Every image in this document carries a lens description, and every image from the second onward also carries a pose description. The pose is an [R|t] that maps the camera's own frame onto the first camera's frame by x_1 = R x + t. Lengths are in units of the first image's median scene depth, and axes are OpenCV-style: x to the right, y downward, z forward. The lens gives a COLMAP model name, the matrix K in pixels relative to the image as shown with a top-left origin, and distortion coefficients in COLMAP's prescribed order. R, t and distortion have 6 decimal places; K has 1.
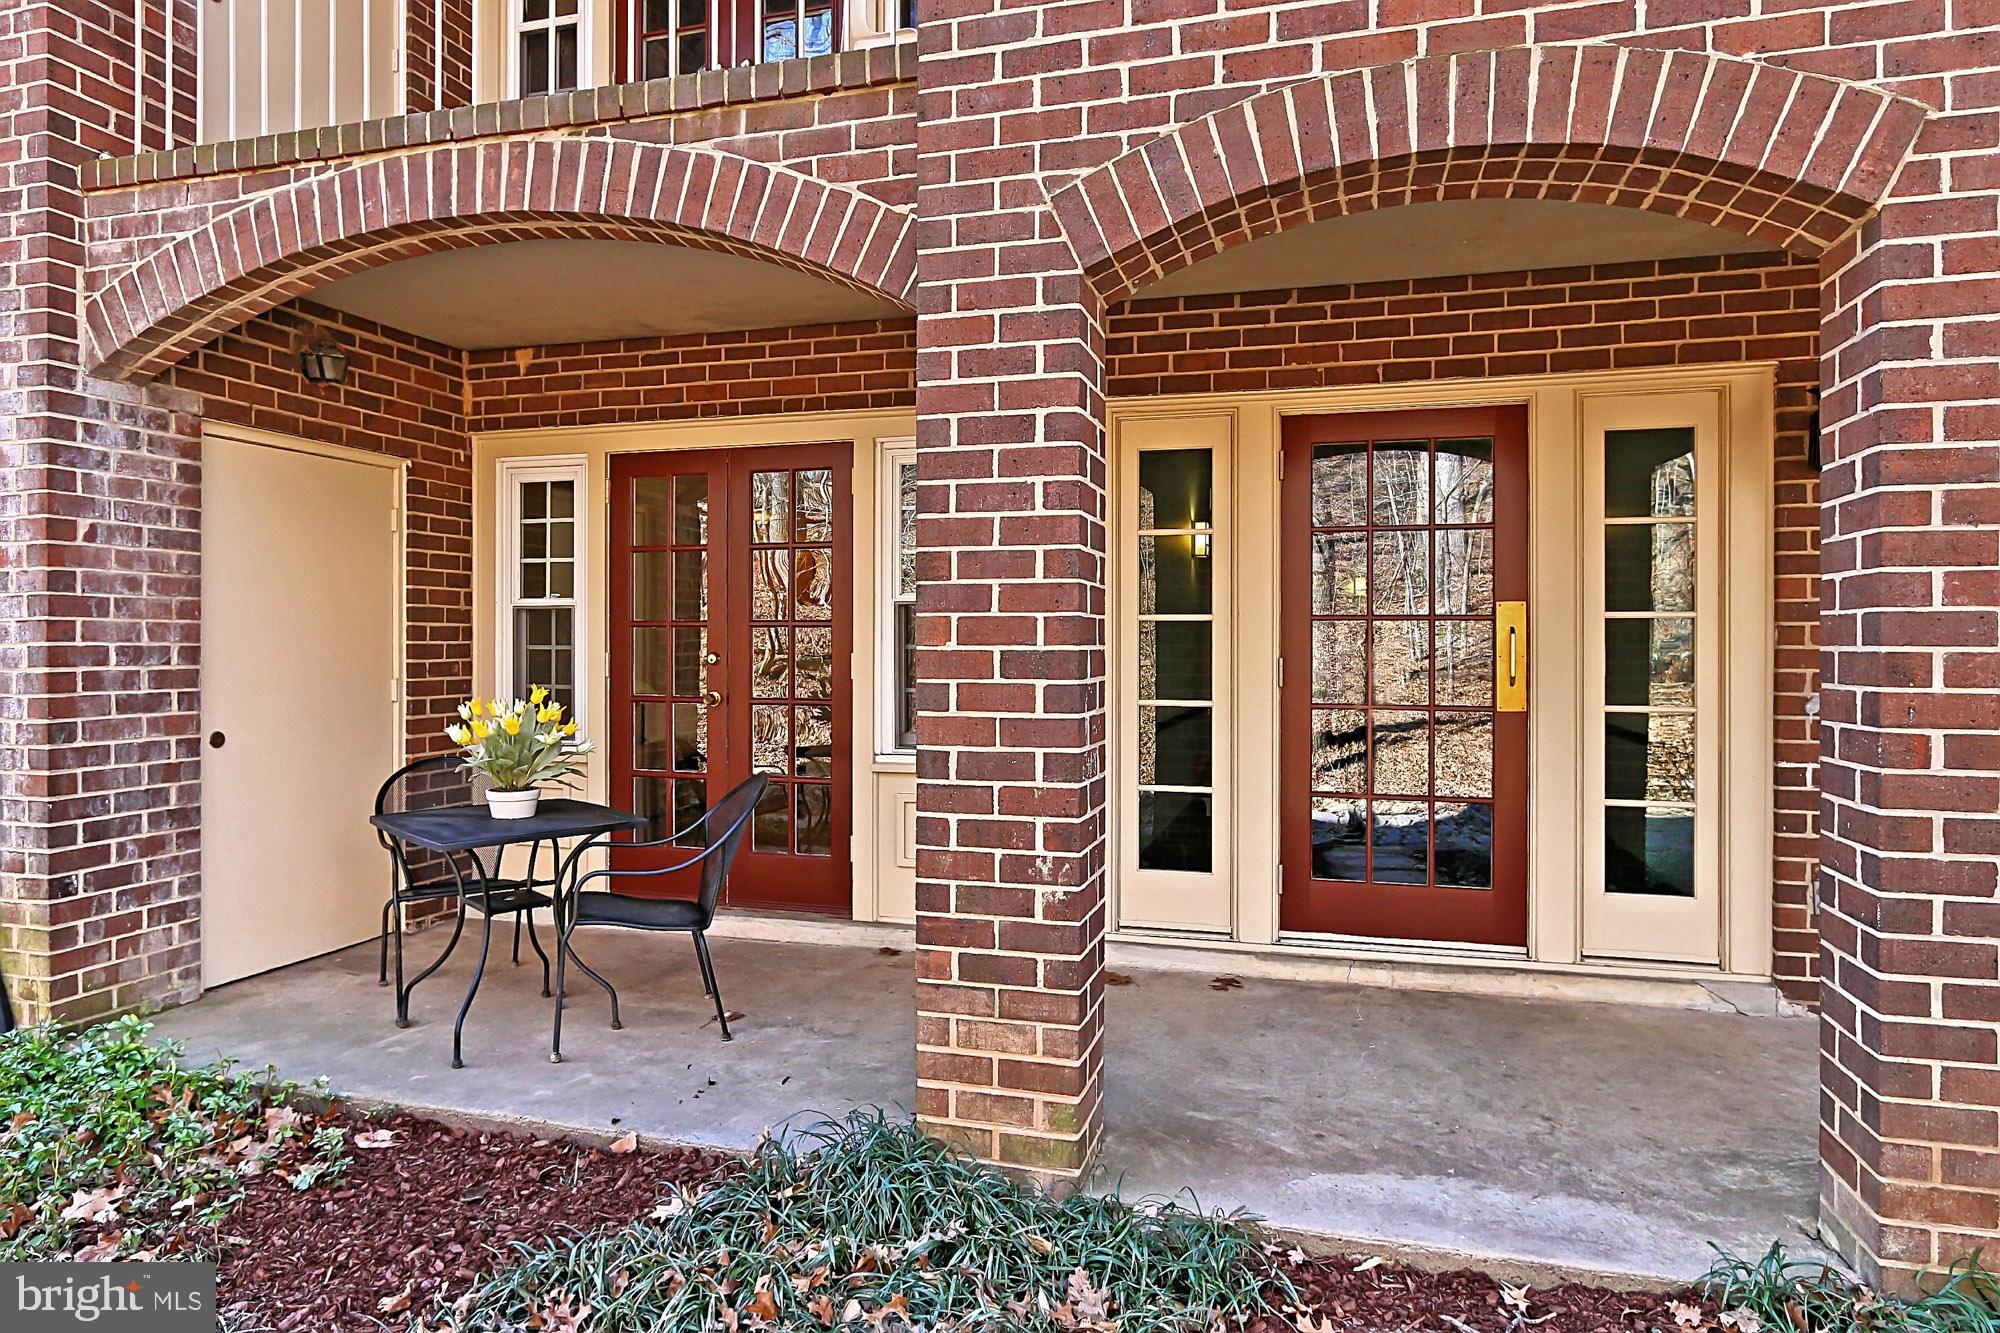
lens RADIAL K [[1214.4, 0, 1000.0], [0, 1214.4, 666.5], [0, 0, 1]] dist [-0.002517, 0.003541]
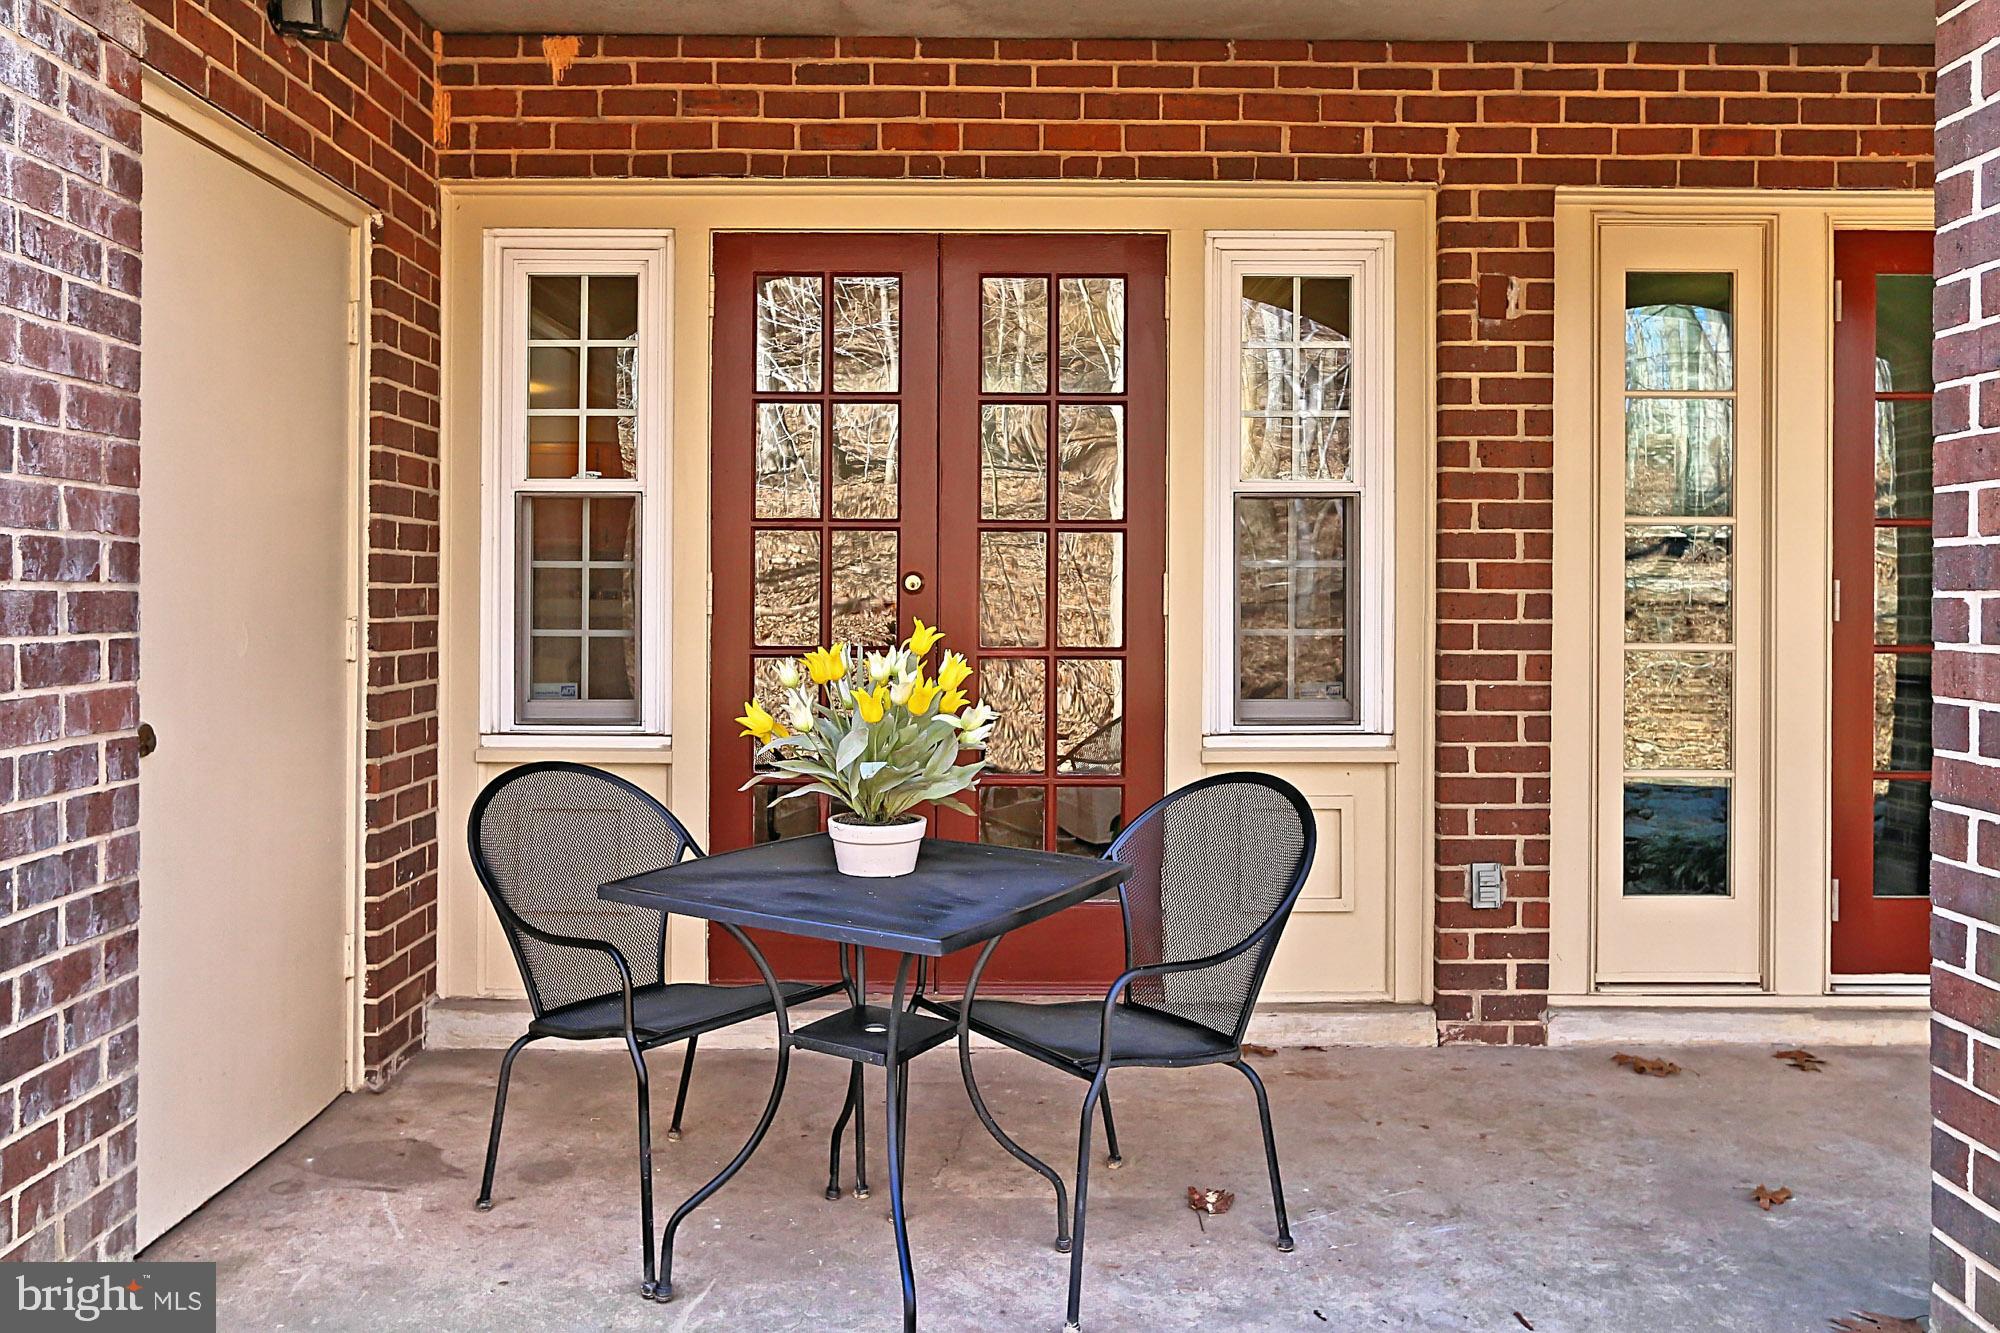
lens RADIAL K [[1508.0, 0, 1000.5], [0, 1508.0, 612.5], [0, 0, 1]] dist [0.003041, 0.005492]
pose [[0.956816, -0.002775, 0.290681, -0.460205], [0.003807, 0.999988, -0.002985, 0.011979], [-0.290669, 0.003963, 0.956815, 0.305369]]
